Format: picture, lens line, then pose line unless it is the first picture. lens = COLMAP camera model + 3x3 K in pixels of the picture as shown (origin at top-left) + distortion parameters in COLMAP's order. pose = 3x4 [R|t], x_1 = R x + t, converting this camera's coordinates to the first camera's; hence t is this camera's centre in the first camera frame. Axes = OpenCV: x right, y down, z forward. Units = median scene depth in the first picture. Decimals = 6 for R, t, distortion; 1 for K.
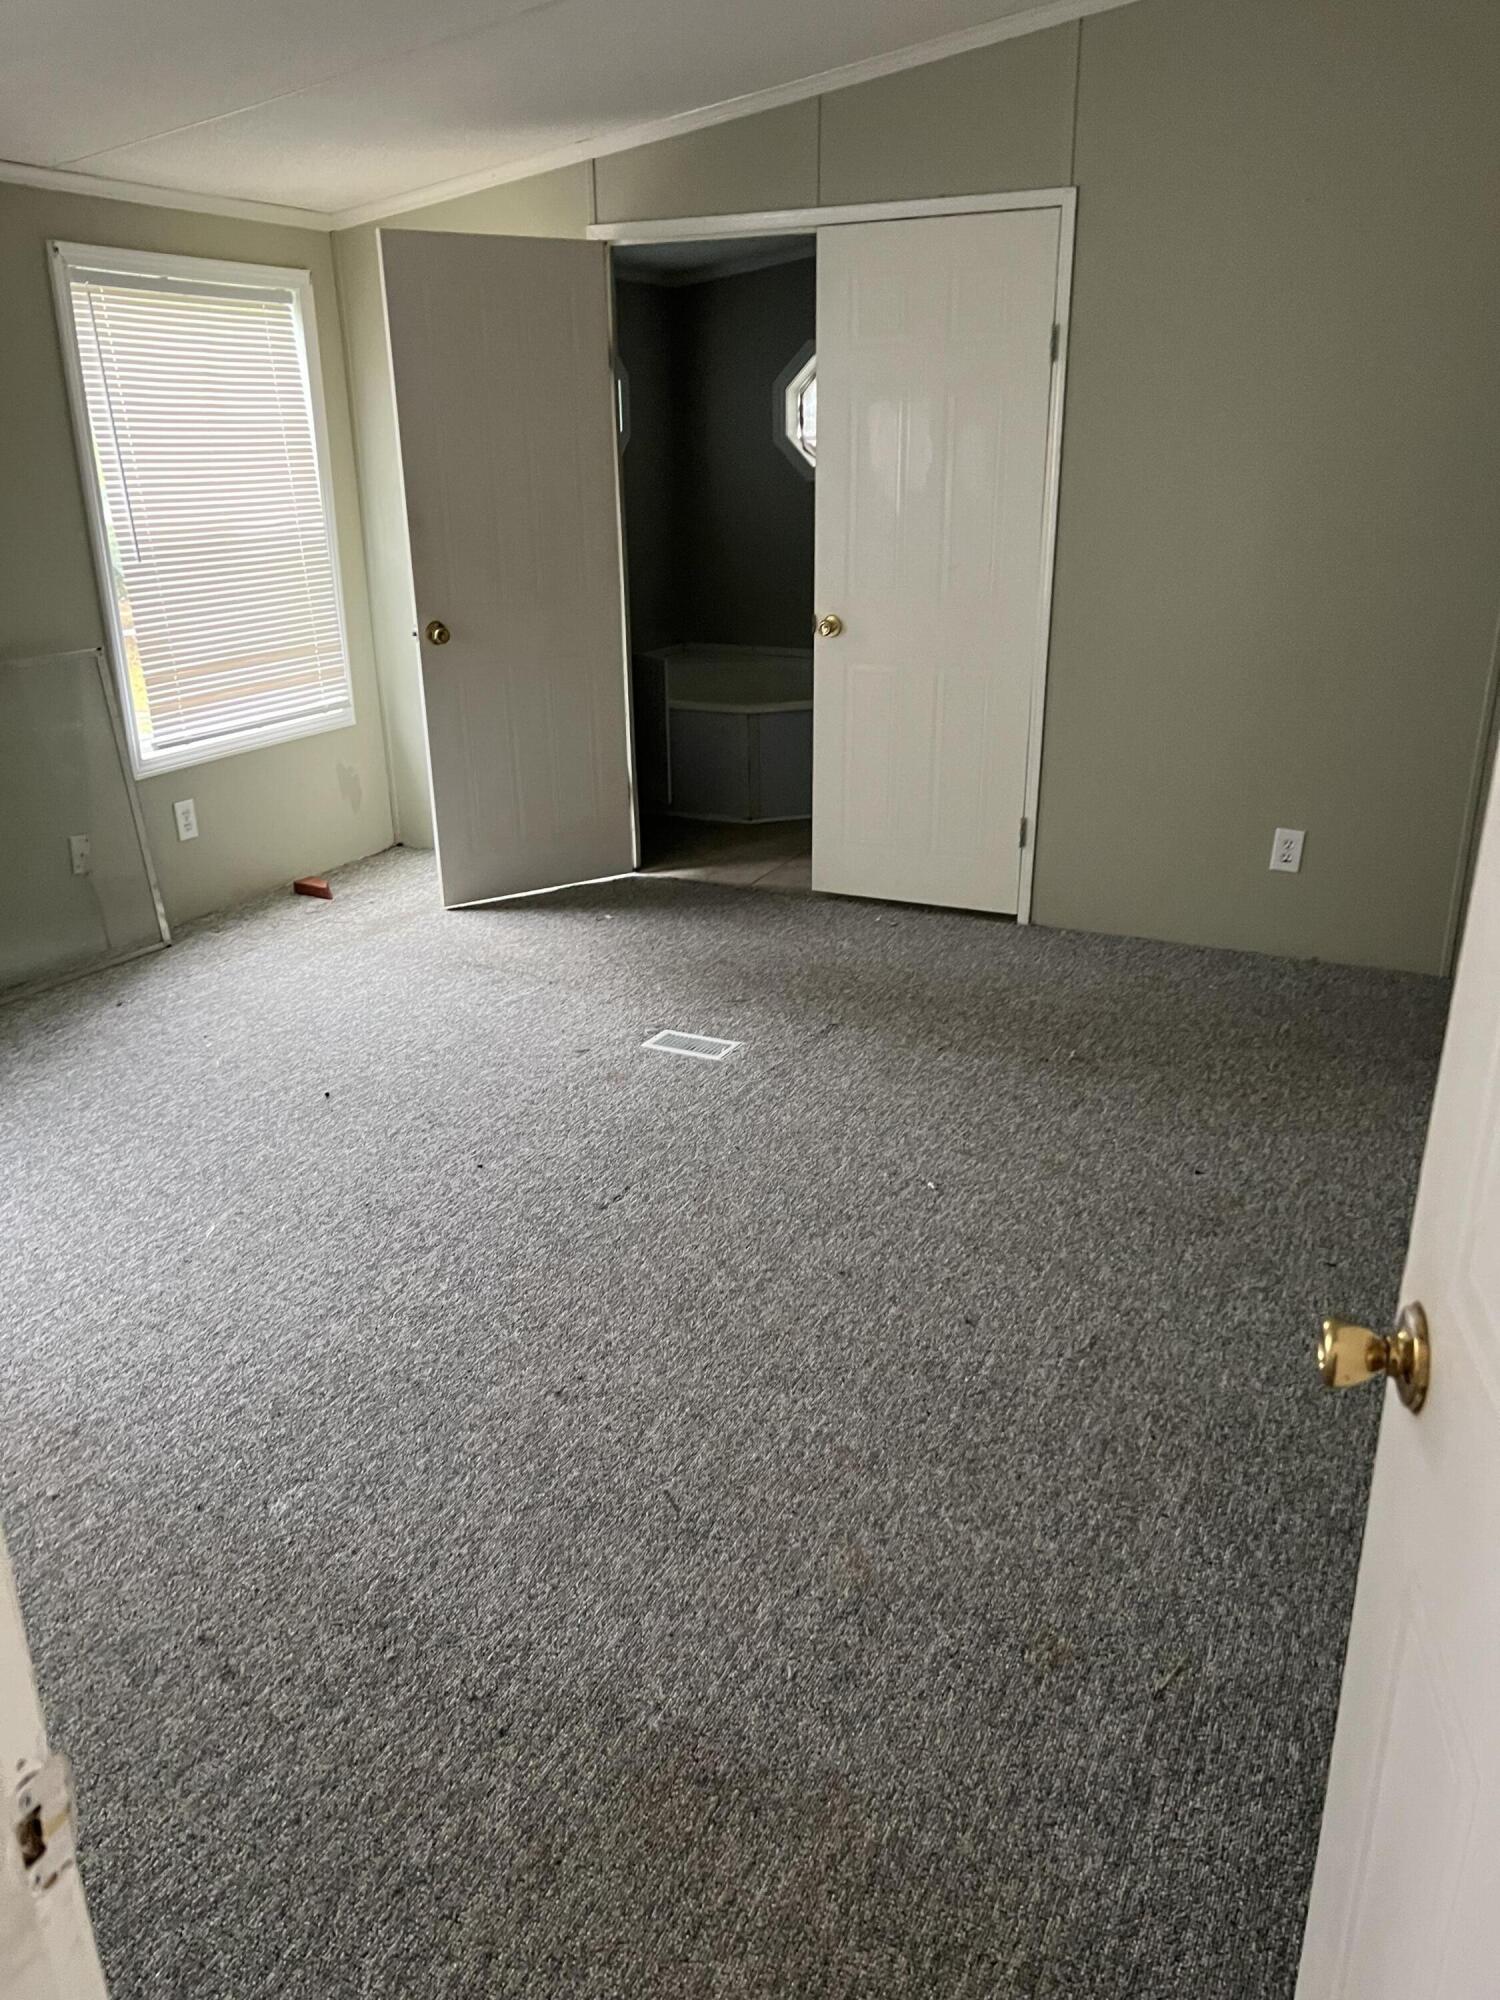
lens RADIAL K [[1509.2, 0, 745.7], [0, 1509.2, 998.4], [0, 0, 1]] dist [0.053276, -0.002931]
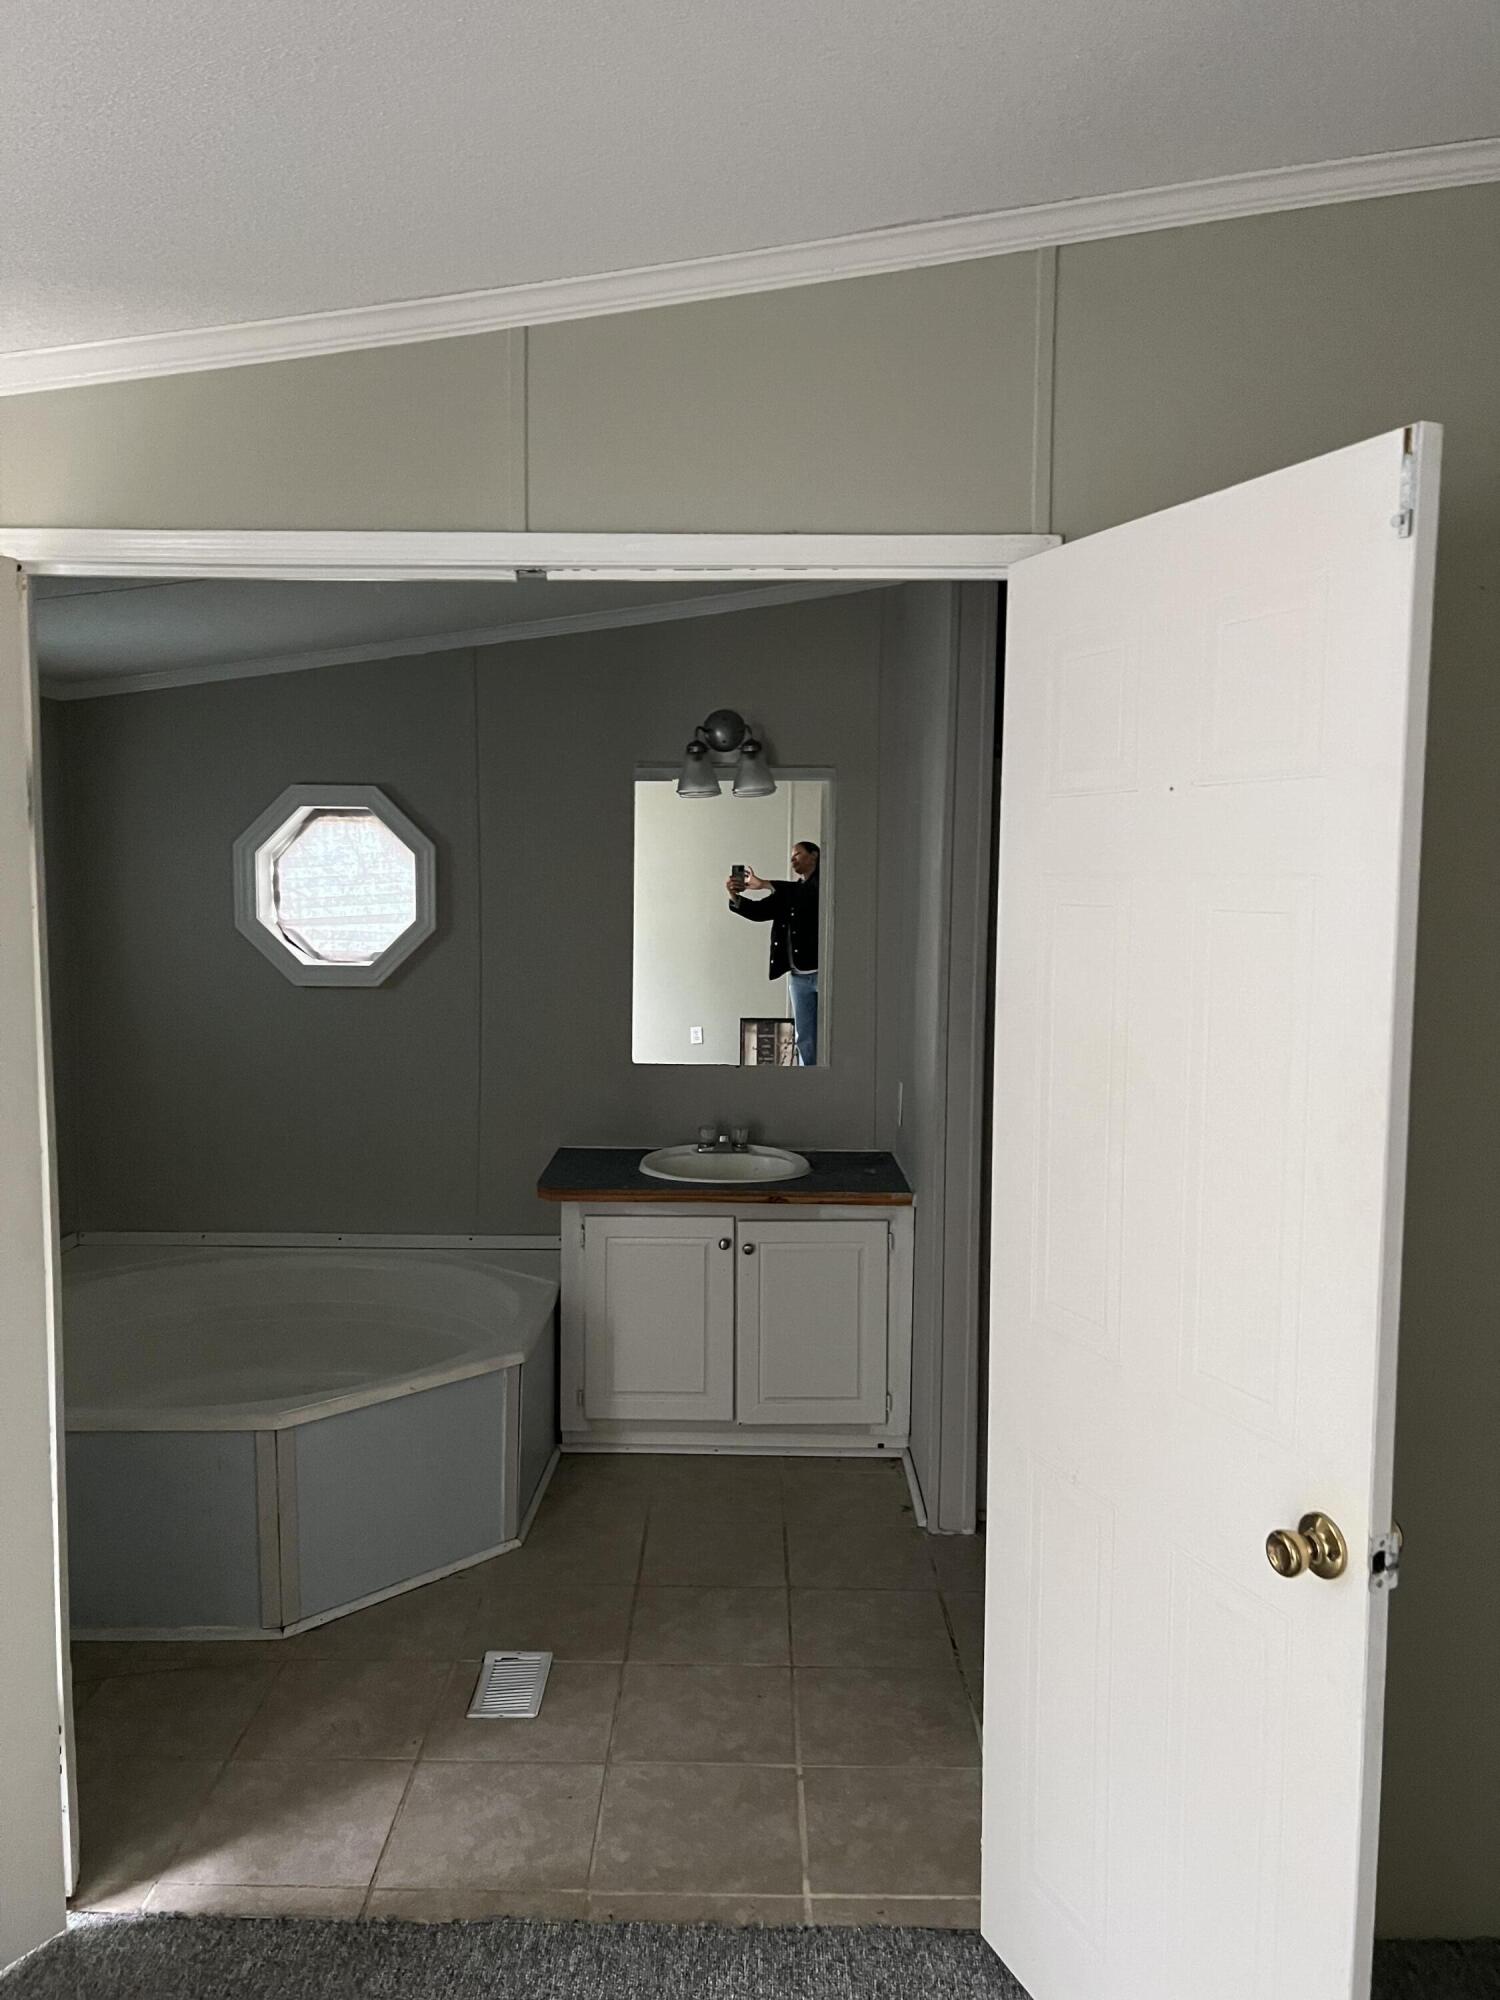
lens RADIAL K [[1509.2, 0, 749.8], [0, 1509.2, 1009.4], [0, 0, 1]] dist [0.053276, -0.002931]
pose [[0.903407, -0.027940, 0.427872, -0.066474], [0.140910, 0.961798, -0.234711, -0.166589], [-0.404968, 0.272332, 0.872832, 0.396317]]
